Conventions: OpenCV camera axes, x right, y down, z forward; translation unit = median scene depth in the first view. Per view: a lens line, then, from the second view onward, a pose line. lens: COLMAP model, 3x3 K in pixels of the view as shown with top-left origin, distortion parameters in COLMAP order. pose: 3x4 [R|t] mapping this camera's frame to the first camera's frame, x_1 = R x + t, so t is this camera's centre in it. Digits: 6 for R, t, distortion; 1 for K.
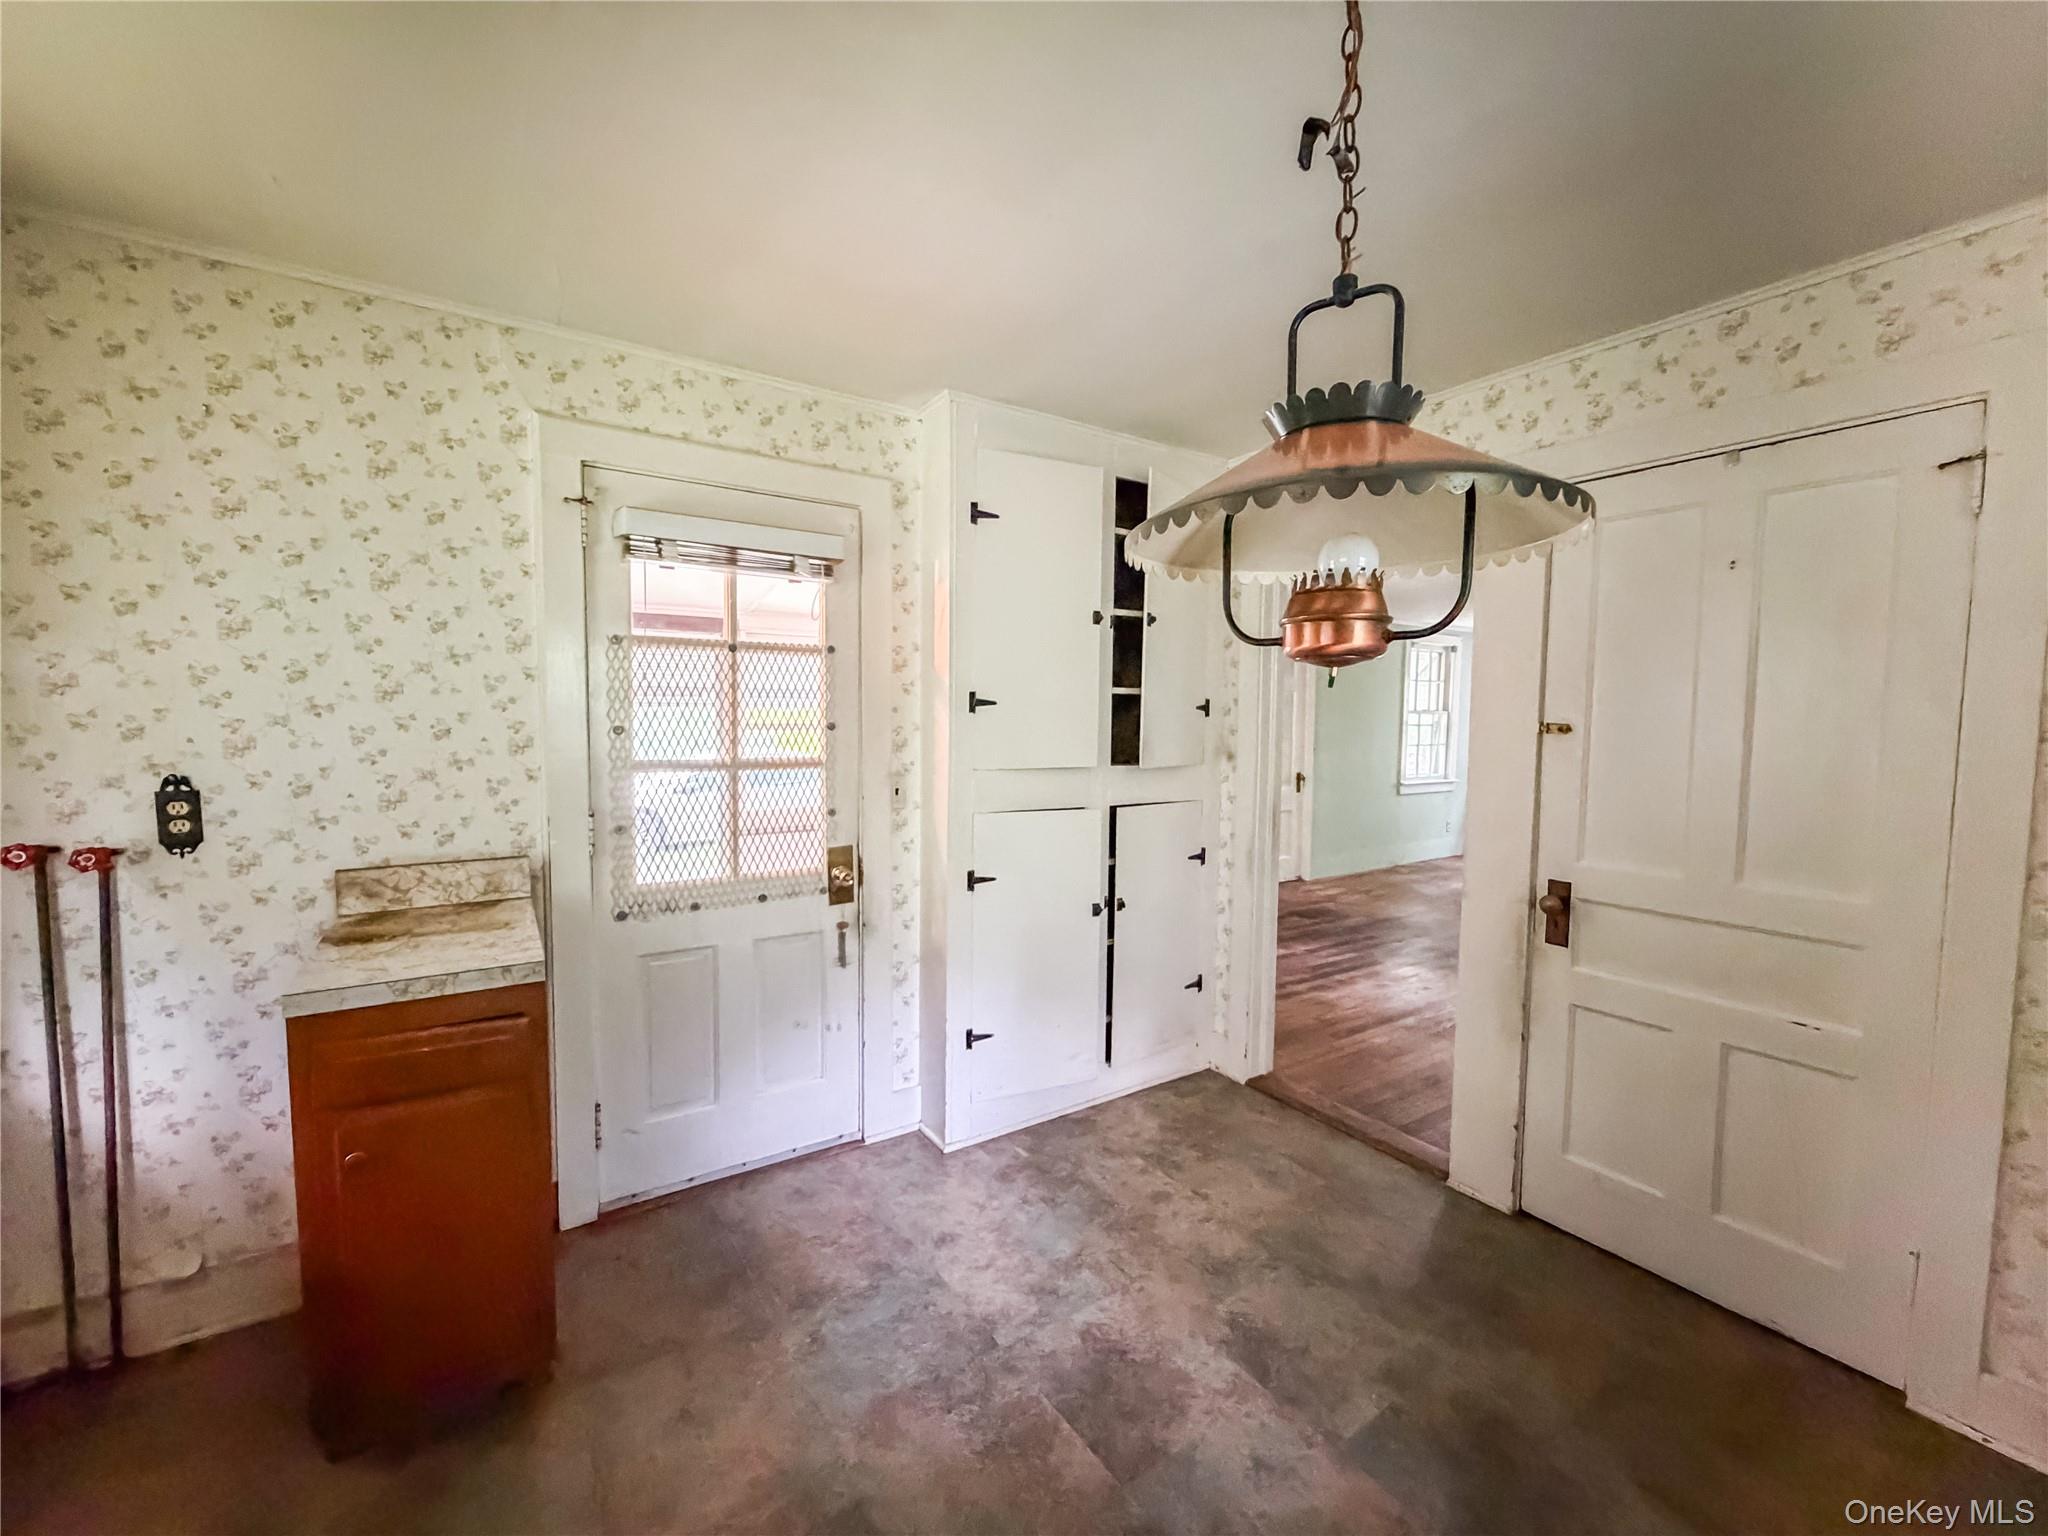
lens RADIAL K [[812.8, 0, 1015.2], [0, 812.8, 773.4], [0, 0, 1]] dist [-0.000771, -0.000050]
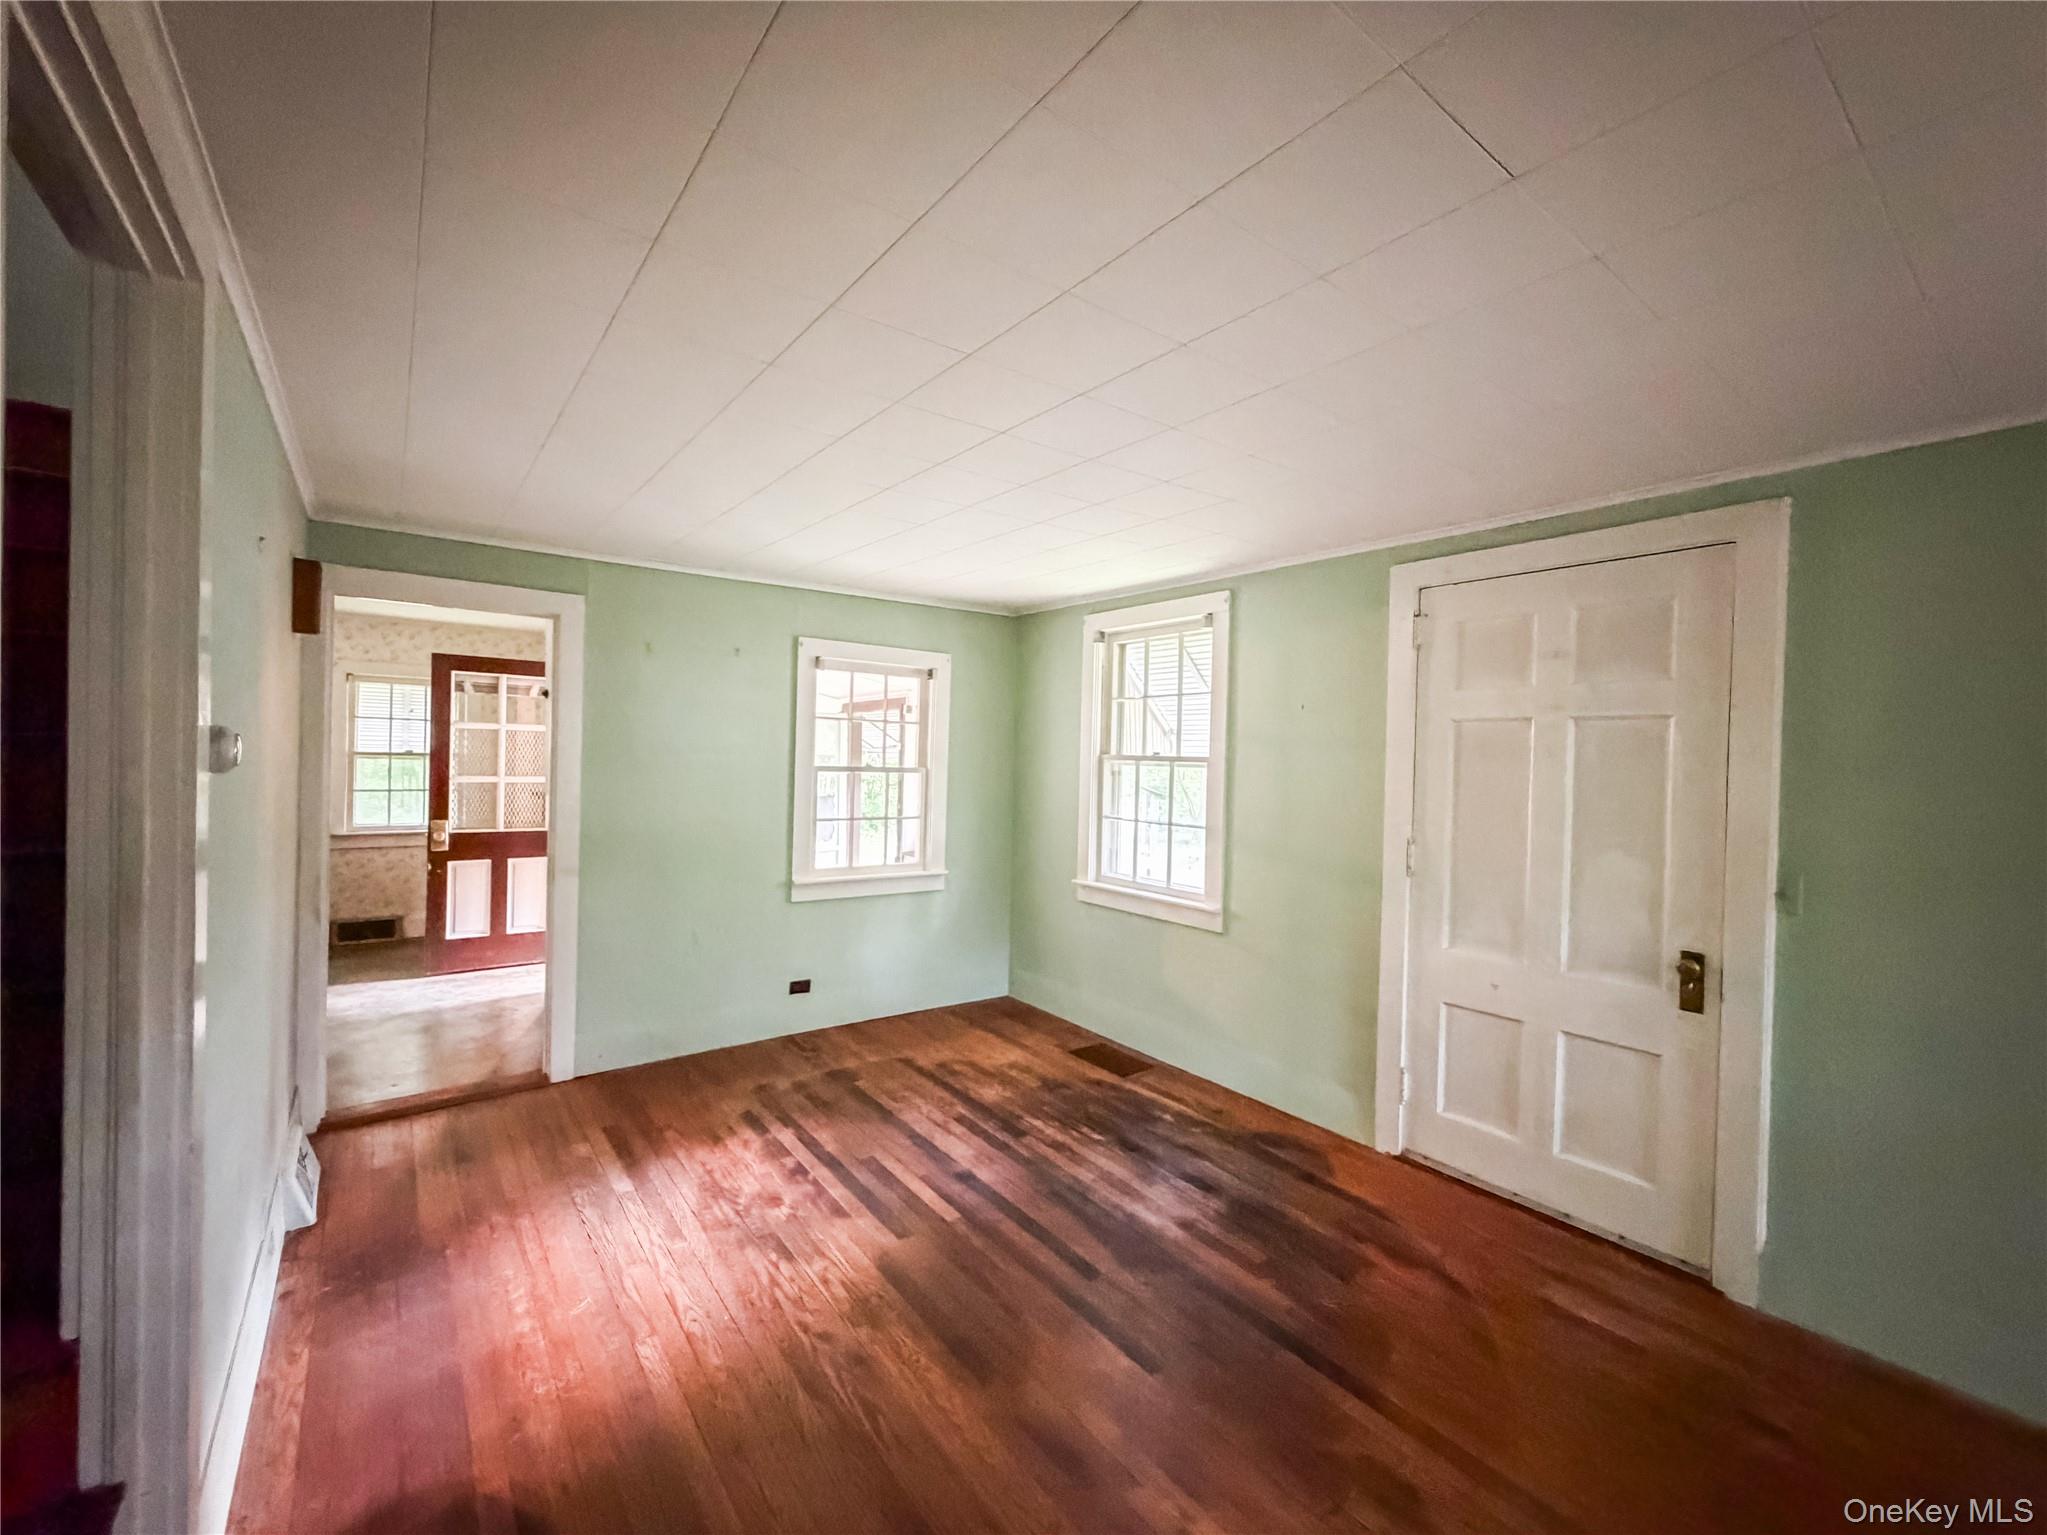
lens RADIAL K [[831.4, 0, 1023.5], [0, 831.4, 767.5], [0, 0, 1]] dist [-0.000290, 0.000021]
pose [[0.057519, 0.000987, -0.998344, 0.963324], [-0.085942, 0.996292, -0.003966, -0.075060], [0.994638, 0.086028, 0.057390, 0.986550]]
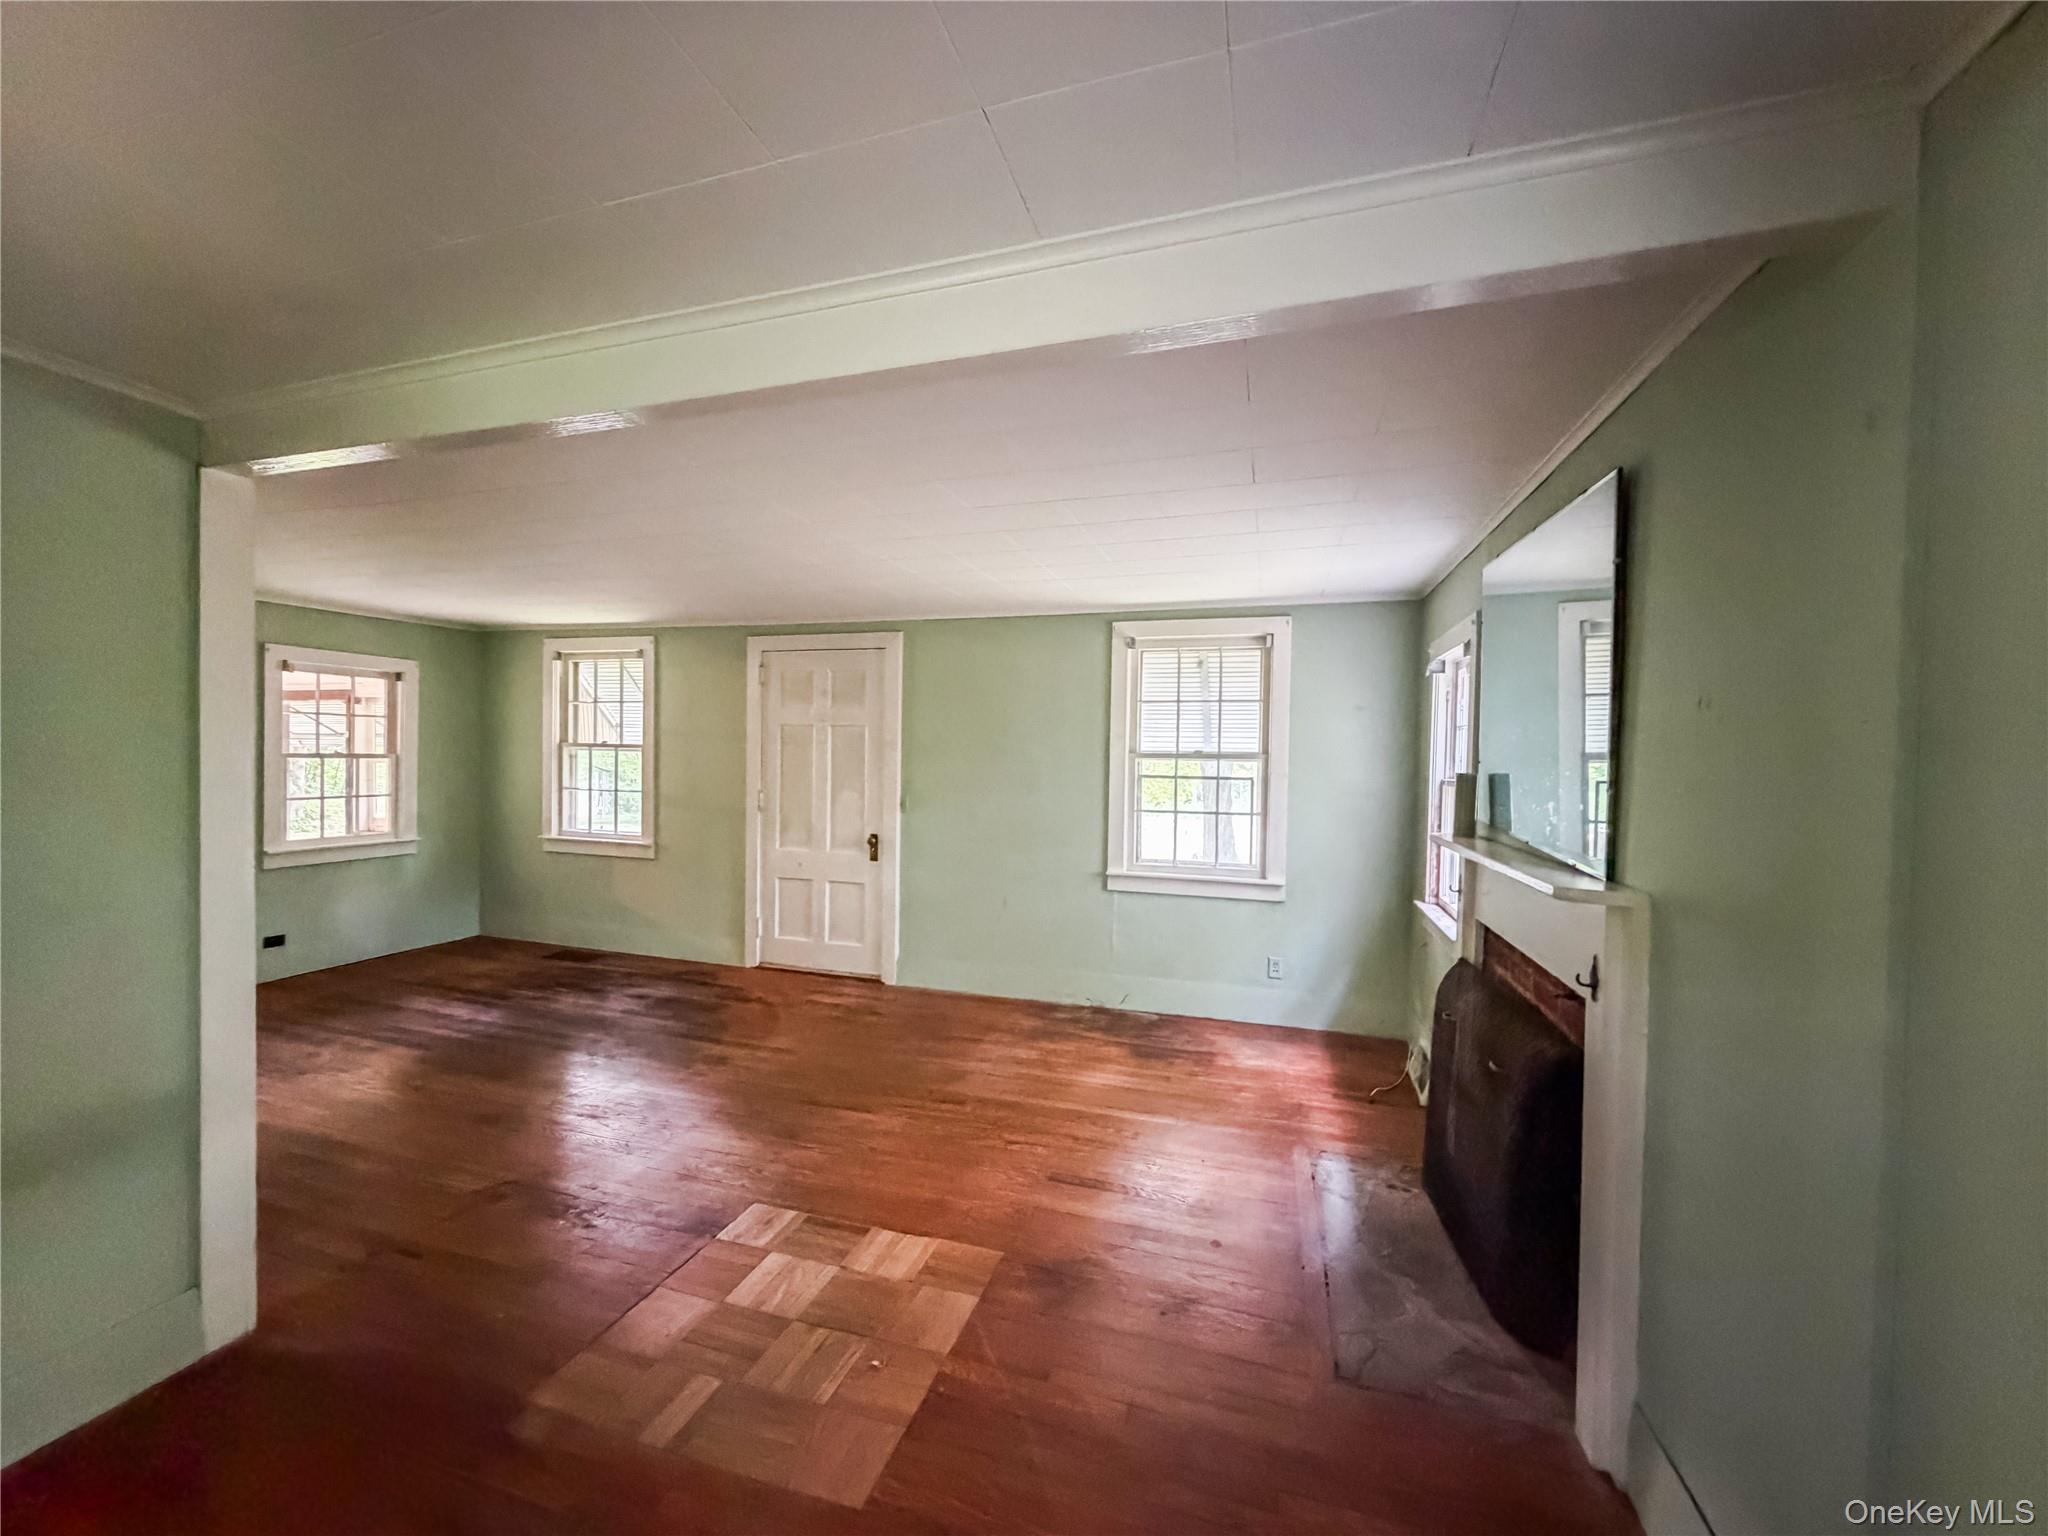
lens RADIAL K [[812.8, 0, 1015.2], [0, 812.8, 773.4], [0, 0, 1]] dist [-0.000771, -0.000050]
pose [[0.621860, 0.021919, -0.782822, 1.433149], [-0.060336, 0.997978, -0.019986, -0.070889], [0.780801, 0.059661, 0.621925, 0.900329]]
